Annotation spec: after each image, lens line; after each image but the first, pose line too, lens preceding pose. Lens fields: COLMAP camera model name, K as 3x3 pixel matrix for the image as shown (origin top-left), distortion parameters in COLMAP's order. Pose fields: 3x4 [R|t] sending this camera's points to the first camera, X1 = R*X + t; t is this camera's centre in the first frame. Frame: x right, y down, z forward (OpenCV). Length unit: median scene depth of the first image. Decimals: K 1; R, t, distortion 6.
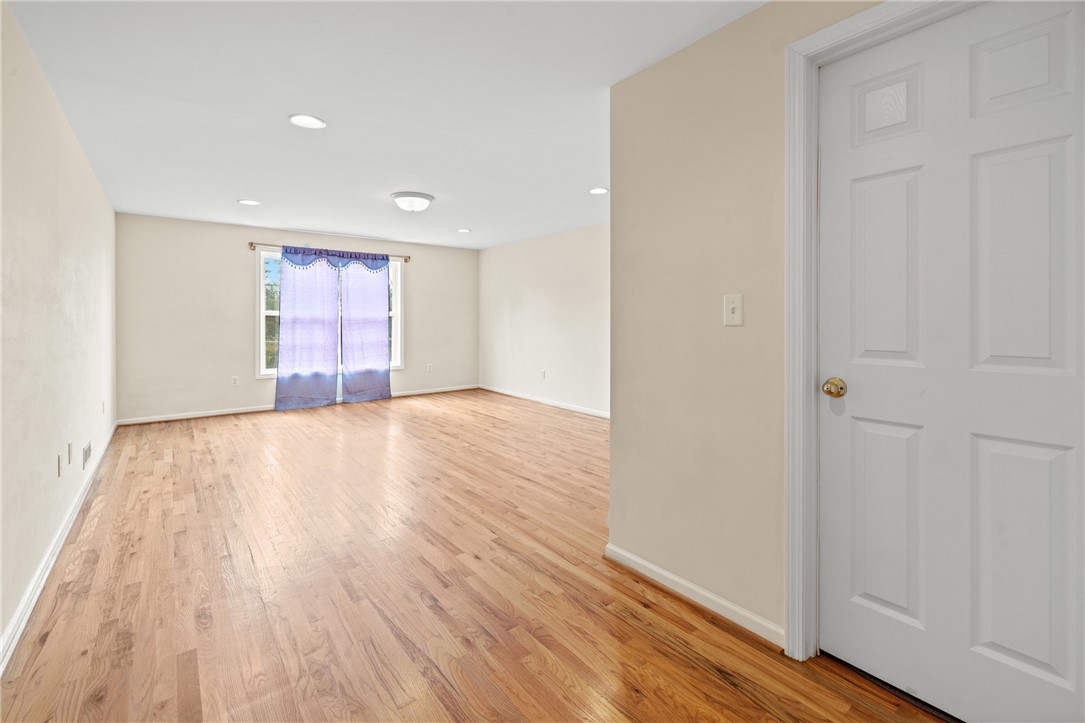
lens RADIAL K [[466.6, 0, 547.0], [0, 466.6, 341.0], [0, 0, 1]] dist [-0.000601, -0.000247]
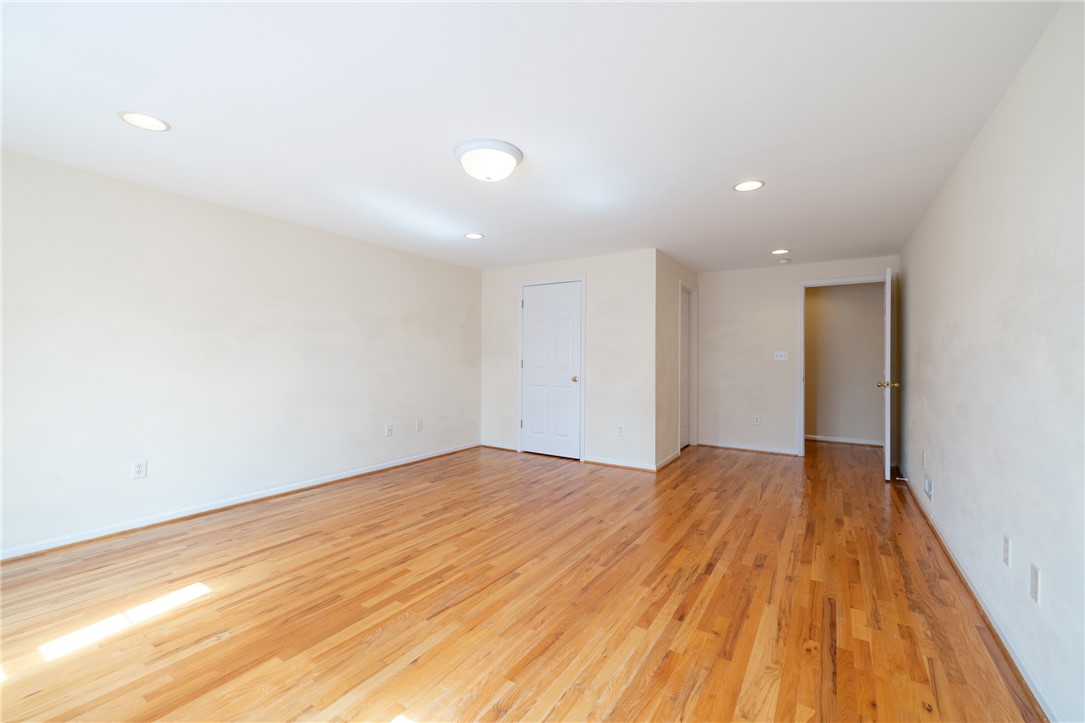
lens RADIAL K [[462.3, 0, 540.3], [0, 462.3, 353.1], [0, 0, 1]] dist [0.001615, -0.000176]
pose [[-0.324247, 0.007726, 0.945941, -0.632317], [0.035626, 0.999357, 0.004049, -0.035608], [-0.945302, 0.035013, -0.324313, 0.813090]]
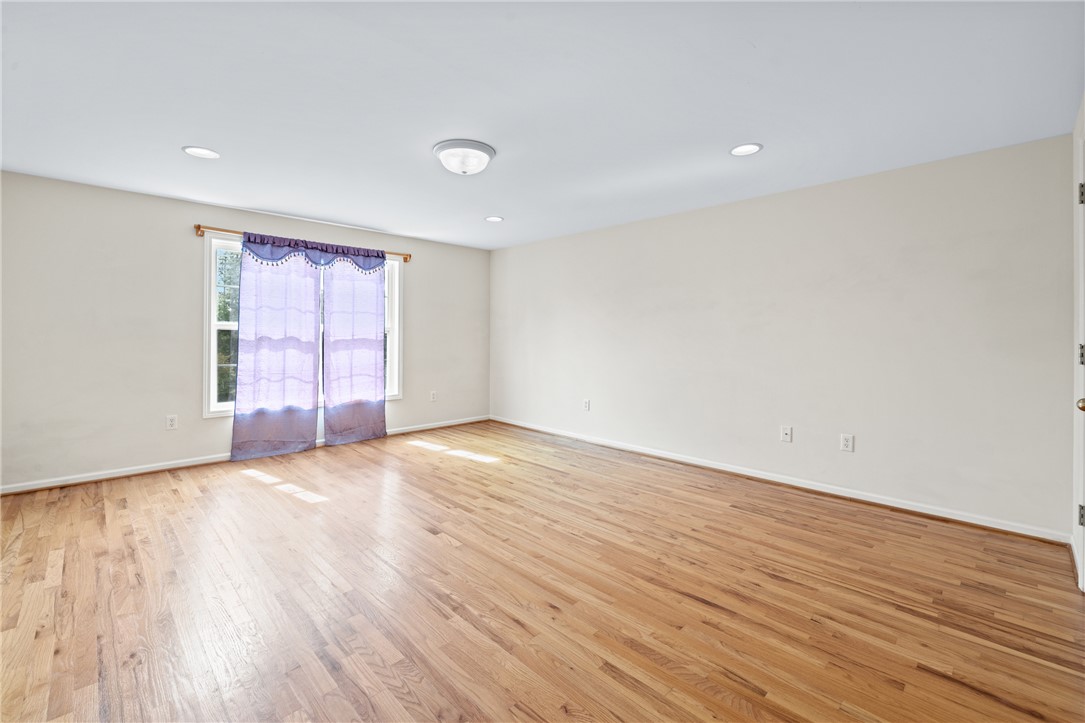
lens RADIAL K [[462.3, 0, 540.3], [0, 462.3, 353.1], [0, 0, 1]] dist [0.001615, -0.000176]
pose [[0.995378, 0.000048, 0.096035, -0.175346], [0.000874, 0.999954, -0.009563, -0.010207], [-0.096031, 0.009603, 0.995332, 0.241195]]
